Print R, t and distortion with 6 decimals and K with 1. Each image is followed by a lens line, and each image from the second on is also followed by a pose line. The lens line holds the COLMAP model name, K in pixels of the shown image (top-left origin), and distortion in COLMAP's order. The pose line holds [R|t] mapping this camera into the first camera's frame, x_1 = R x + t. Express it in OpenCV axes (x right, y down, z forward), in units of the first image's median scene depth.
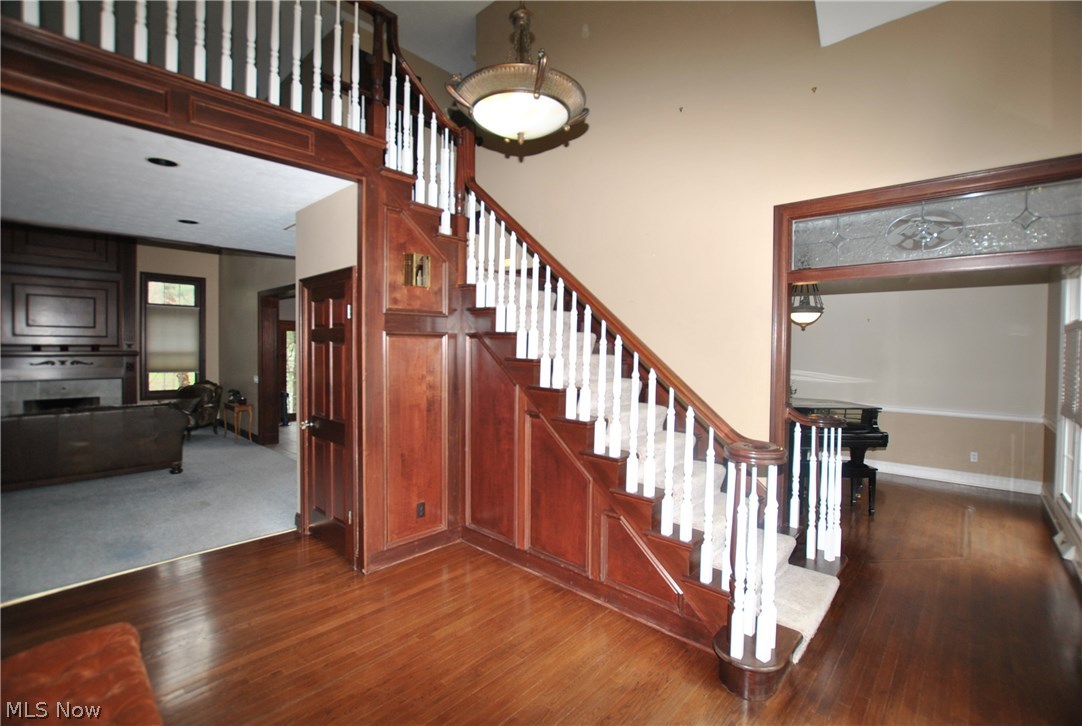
lens RADIAL K [[475.9, 0, 541.0], [0, 475.9, 360.7], [0, 0, 1]] dist [-0.003519, -0.000128]
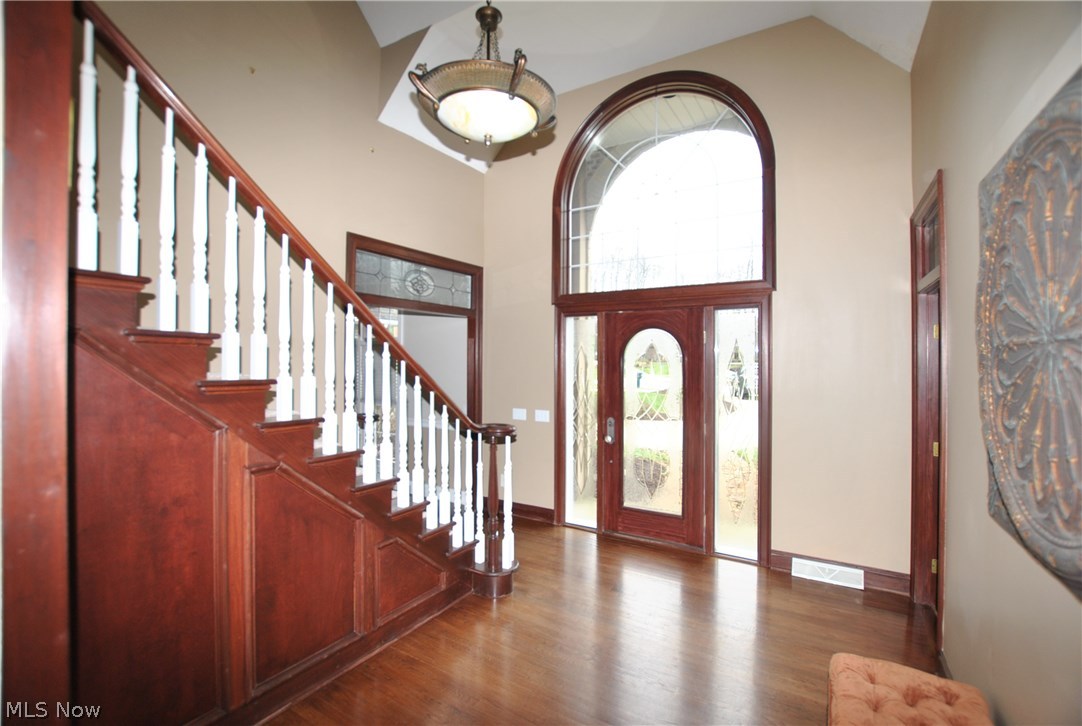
lens RADIAL K [[475.9, 0, 543.4], [0, 475.9, 360.1], [0, 0, 1]] dist [-0.003519, -0.000128]
pose [[-0.179812, -0.012261, 0.983625, -0.760825], [0.021143, 0.999643, 0.016325, -0.033840], [-0.983474, 0.023732, -0.179489, 0.819905]]
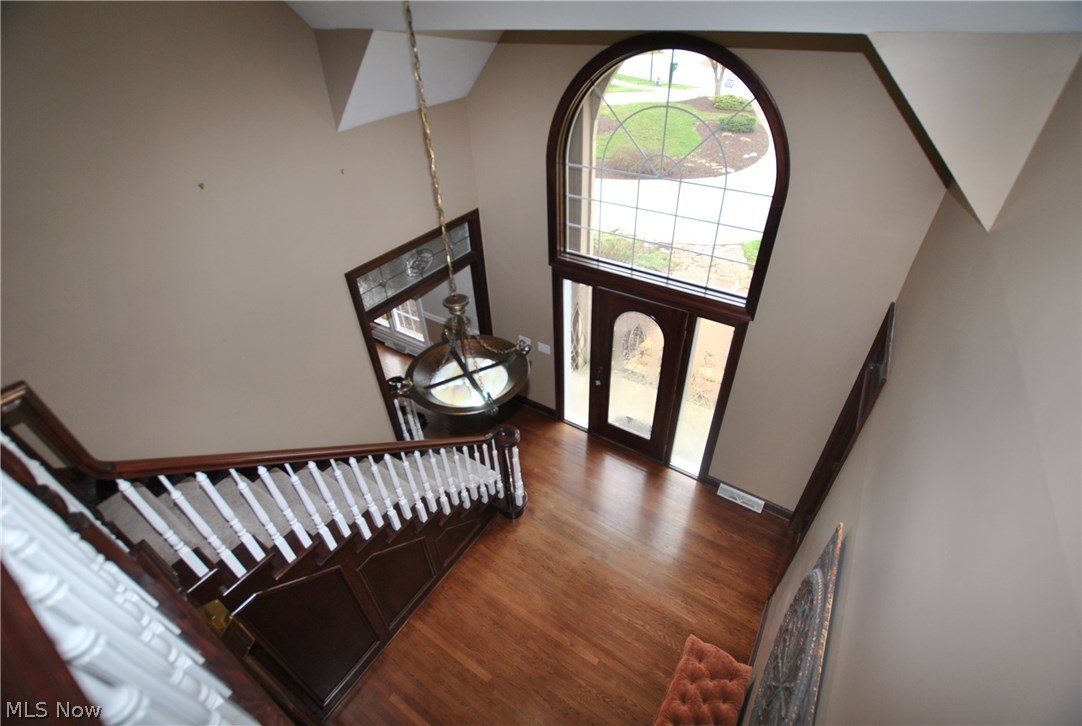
lens RADIAL K [[475.9, 0, 543.4], [0, 475.9, 360.1], [0, 0, 1]] dist [-0.003519, -0.000128]
pose [[-0.147527, -0.607262, 0.780684, -0.667285], [0.058624, 0.782565, 0.619803, -0.927139], [-0.987319, 0.137205, -0.079849, 0.700430]]
